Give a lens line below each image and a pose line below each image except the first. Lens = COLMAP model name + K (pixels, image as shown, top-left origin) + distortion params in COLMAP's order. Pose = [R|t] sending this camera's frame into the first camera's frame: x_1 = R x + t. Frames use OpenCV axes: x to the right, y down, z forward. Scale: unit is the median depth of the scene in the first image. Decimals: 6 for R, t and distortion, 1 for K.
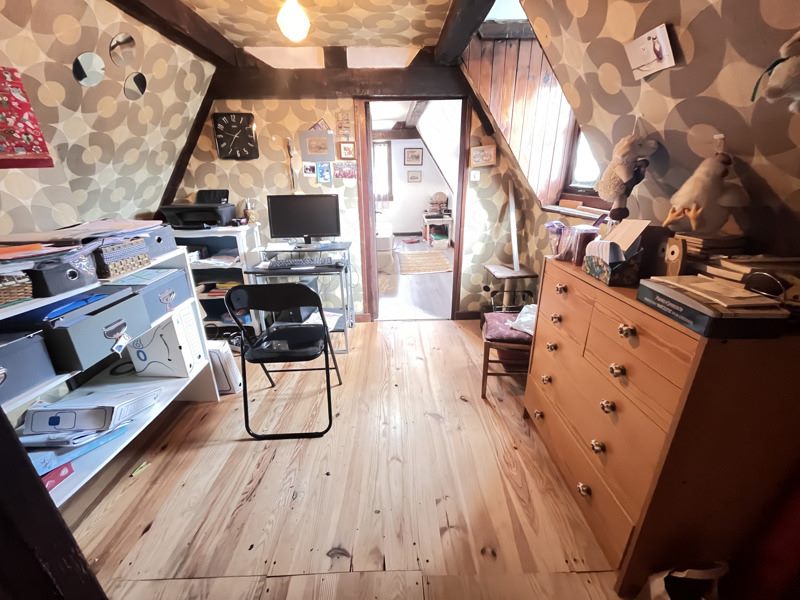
lens RADIAL K [[322.9, 0, 401.8], [0, 322.9, 297.6], [0, 0, 1]] dist [-0.002317, -0.000172]
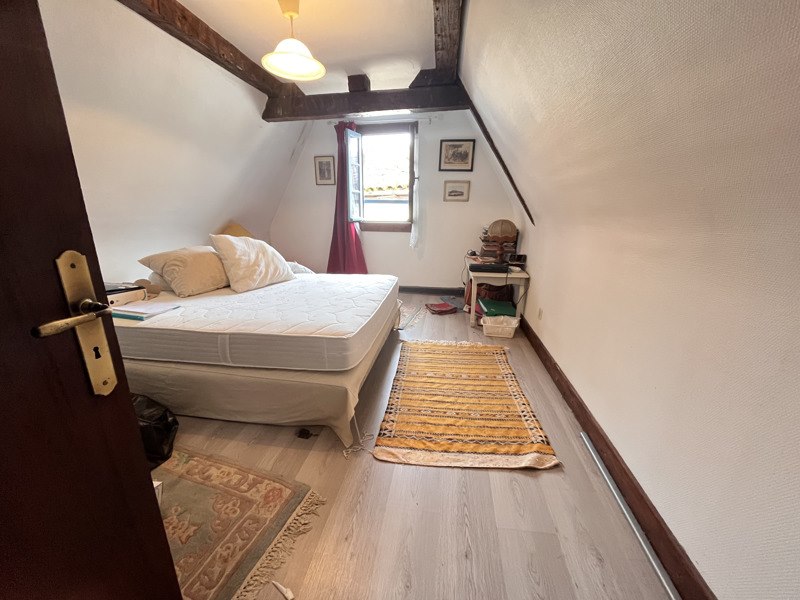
lens RADIAL K [[322.9, 0, 401.0], [0, 322.9, 302.0], [0, 0, 1]] dist [-0.002317, -0.000172]
pose [[0.984385, 0.069977, -0.161525, 0.051856], [-0.081735, 0.994378, -0.067325, -0.153411], [0.155905, 0.079476, 0.984570, 0.495505]]
